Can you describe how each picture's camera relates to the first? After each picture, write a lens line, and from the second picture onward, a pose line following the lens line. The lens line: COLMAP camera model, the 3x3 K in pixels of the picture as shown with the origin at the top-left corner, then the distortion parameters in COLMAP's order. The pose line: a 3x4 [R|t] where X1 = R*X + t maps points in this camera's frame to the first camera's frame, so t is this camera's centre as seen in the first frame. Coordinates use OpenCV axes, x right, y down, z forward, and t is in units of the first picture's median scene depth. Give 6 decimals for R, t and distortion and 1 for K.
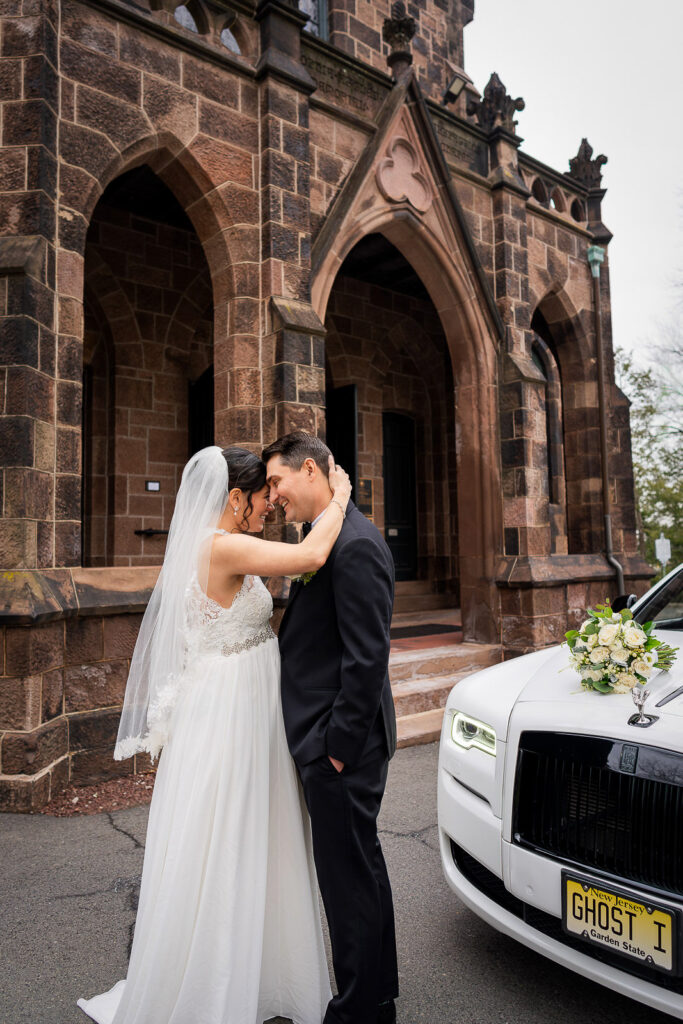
lens RADIAL K [[794.0, 0, 340.9], [0, 794.0, 525.1], [0, 0, 1]] dist [0.004211, 0.004026]
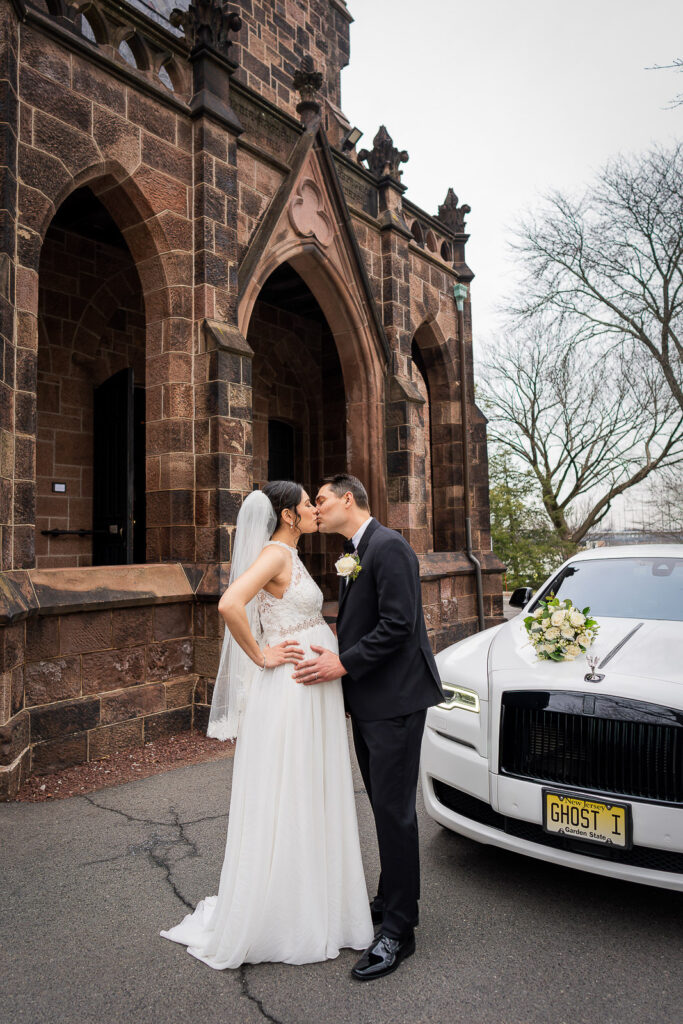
lens RADIAL K [[794.0, 0, 340.9], [0, 794.0, 525.1], [0, 0, 1]] dist [0.004211, 0.004026]
pose [[0.971327, 0.003730, 0.237720, -0.164259], [-0.005813, 0.999951, 0.008059, -0.014183], [-0.237678, -0.009210, 0.971300, -0.107462]]
